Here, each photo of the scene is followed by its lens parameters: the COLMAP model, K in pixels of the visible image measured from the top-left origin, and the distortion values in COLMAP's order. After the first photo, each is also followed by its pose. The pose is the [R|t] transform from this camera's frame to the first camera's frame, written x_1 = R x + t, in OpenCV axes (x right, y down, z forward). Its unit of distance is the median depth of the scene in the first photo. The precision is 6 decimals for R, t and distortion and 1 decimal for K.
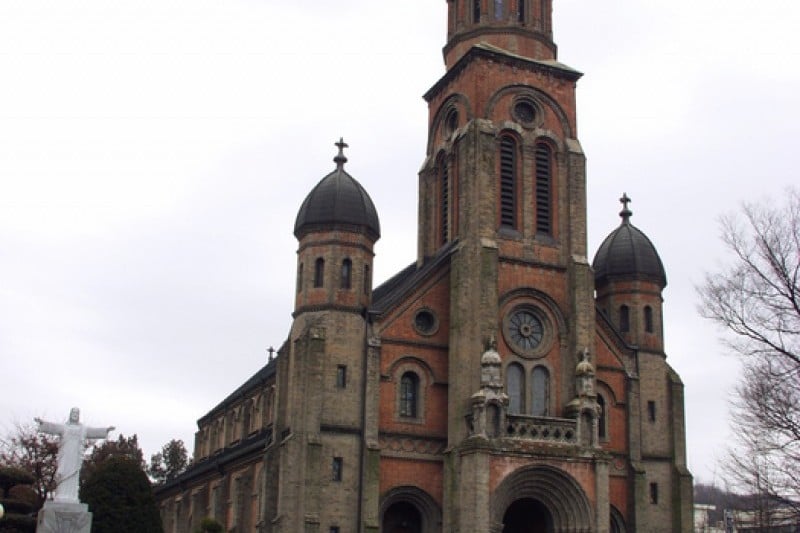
lens RADIAL K [[1092.2, 0, 400.0], [0, 1092.2, 266.5], [0, 0, 1]] dist [-0.141670, 0.011272]
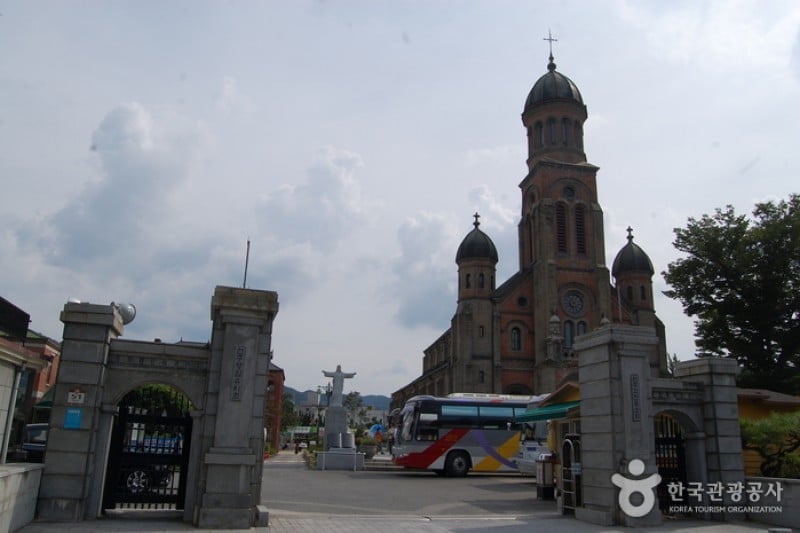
lens RADIAL K [[627.1, 0, 400.0], [0, 627.1, 266.5], [0, 0, 1]] dist [-0.087845, -0.000170]
pose [[0.971084, -0.064294, -0.229917, 0.073702], [0.068245, 0.997626, 0.009262, -0.041225], [0.228776, -0.024685, 0.973166, -0.176478]]
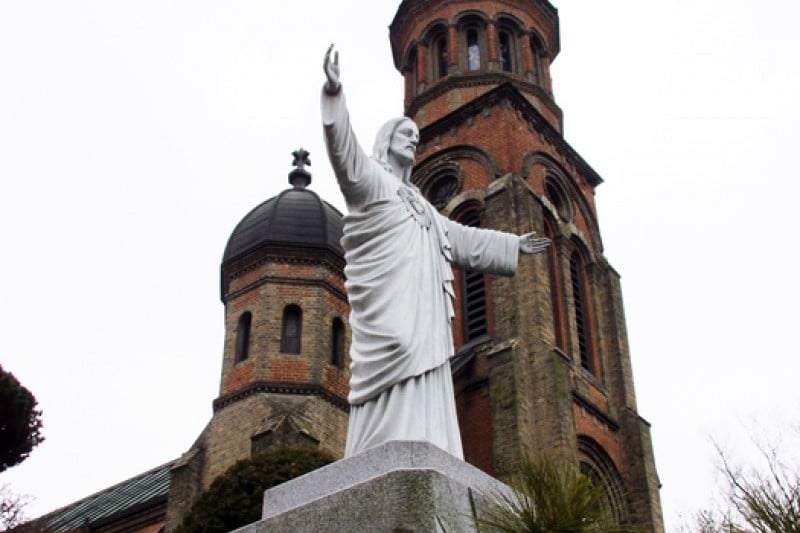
lens RADIAL K [[1092.2, 0, 400.0], [0, 1092.2, 266.5], [0, 0, 1]] dist [-0.141670, 0.011272]
pose [[0.876954, 0.257686, 0.405648, -0.248194], [-0.112474, 0.930698, -0.348068, 0.154339], [-0.467228, 0.259614, 0.845162, 0.515328]]
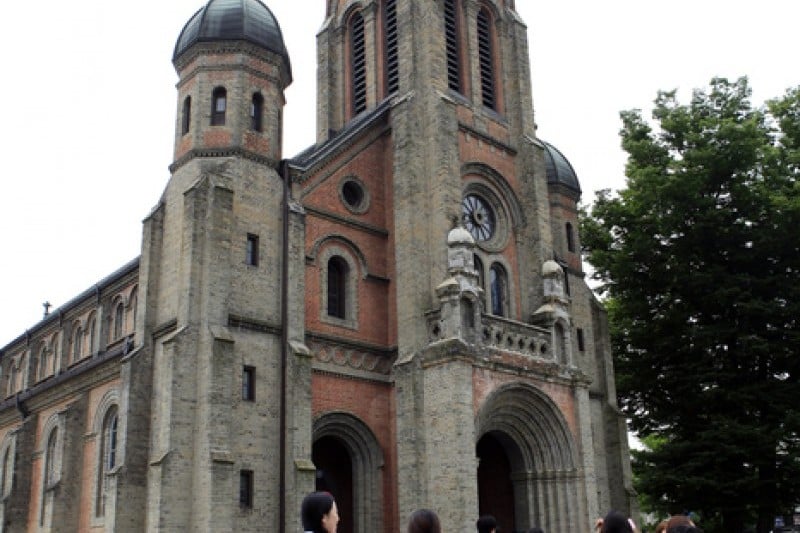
lens RADIAL K [[848.6, 0, 403.6], [0, 848.6, 293.2], [0, 0, 1]] dist [-0.099972, 0.000356]
pose [[0.939131, 0.055439, 0.339057, -0.136858], [-0.047720, 0.998377, -0.031069, 0.134251], [-0.340230, 0.012998, 0.940253, 0.454934]]
